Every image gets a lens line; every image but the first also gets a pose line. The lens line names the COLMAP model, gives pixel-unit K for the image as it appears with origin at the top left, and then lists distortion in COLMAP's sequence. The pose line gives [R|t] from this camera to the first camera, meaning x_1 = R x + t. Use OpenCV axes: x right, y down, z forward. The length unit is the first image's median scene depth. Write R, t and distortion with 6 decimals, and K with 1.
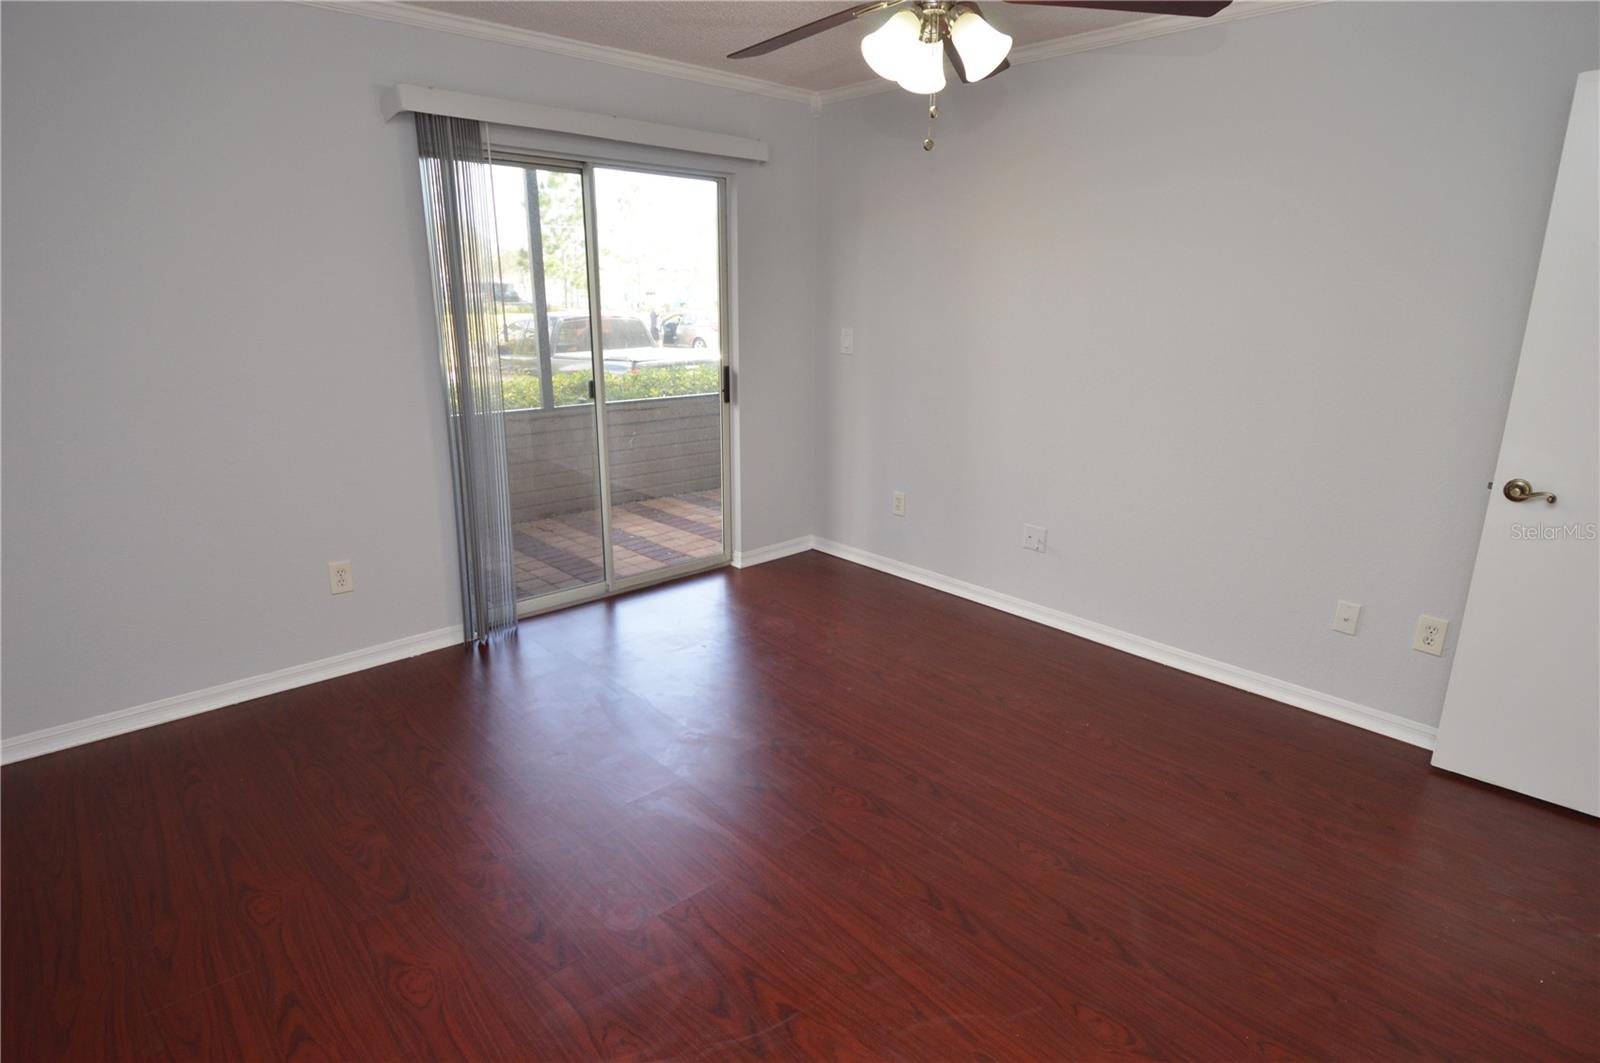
lens RADIAL K [[844.3, 0, 817.8], [0, 844.3, 542.1], [0, 0, 1]] dist [-0.006504, -0.000473]
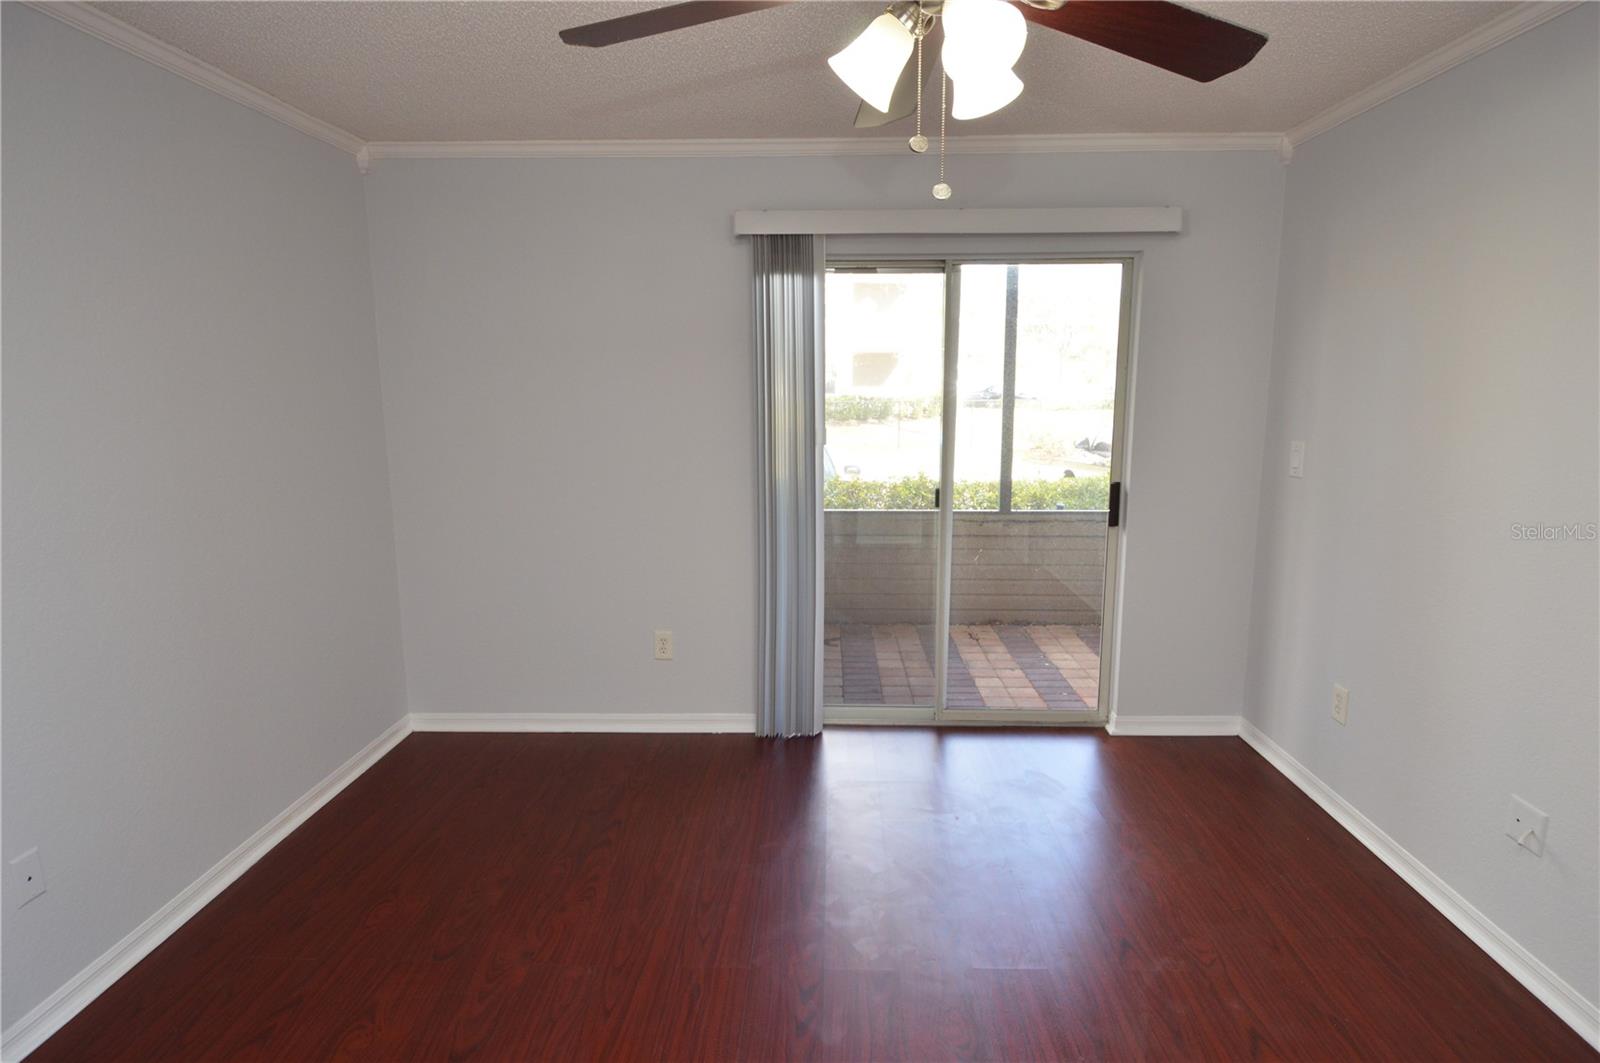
lens RADIAL K [[850.3, 0, 811.5], [0, 850.3, 521.2], [0, 0, 1]] dist [0.014615, -0.025721]
pose [[0.711393, 0.099304, -0.695743, 0.270315], [-0.191154, 0.979985, -0.055580, -0.074446], [0.676299, 0.172533, 0.716137, 0.237637]]
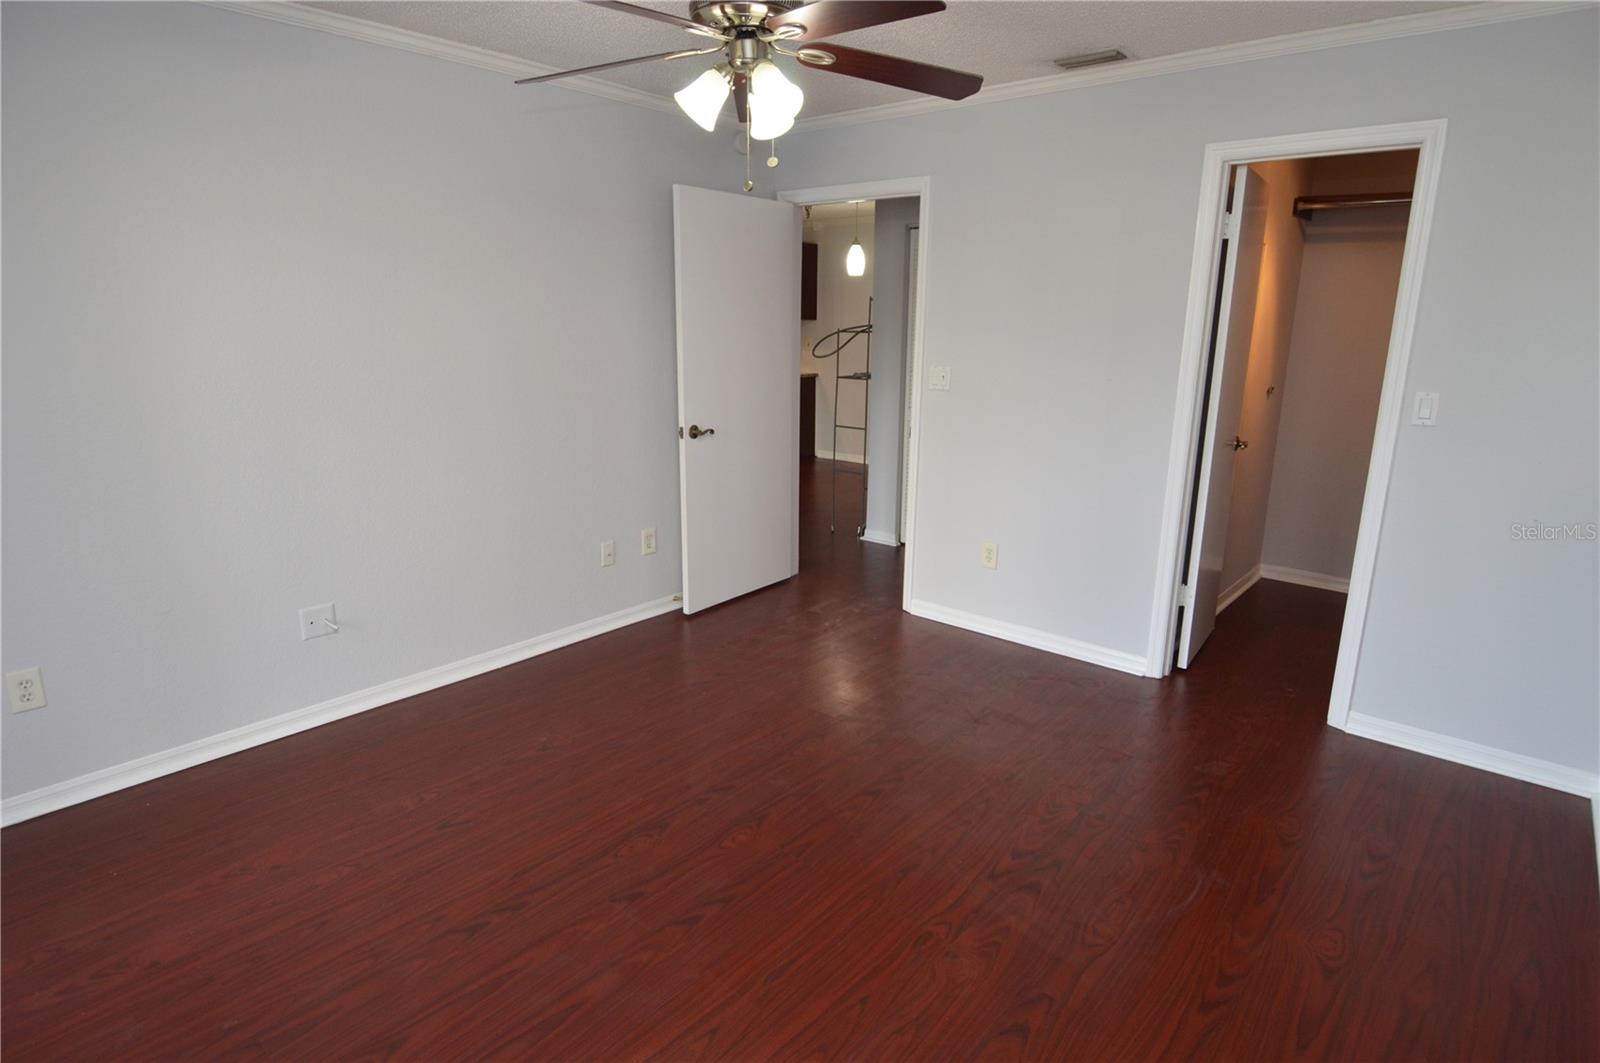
lens RADIAL K [[886.9, 0, 799.1], [0, 886.9, 514.3], [0, 0, 1]] dist [0.016404, -0.025891]
pose [[-0.122451, -0.224659, 0.966713, -0.540508], [0.276190, 0.927853, 0.250613, -0.169554], [-0.953270, 0.297685, -0.051568, 0.546871]]
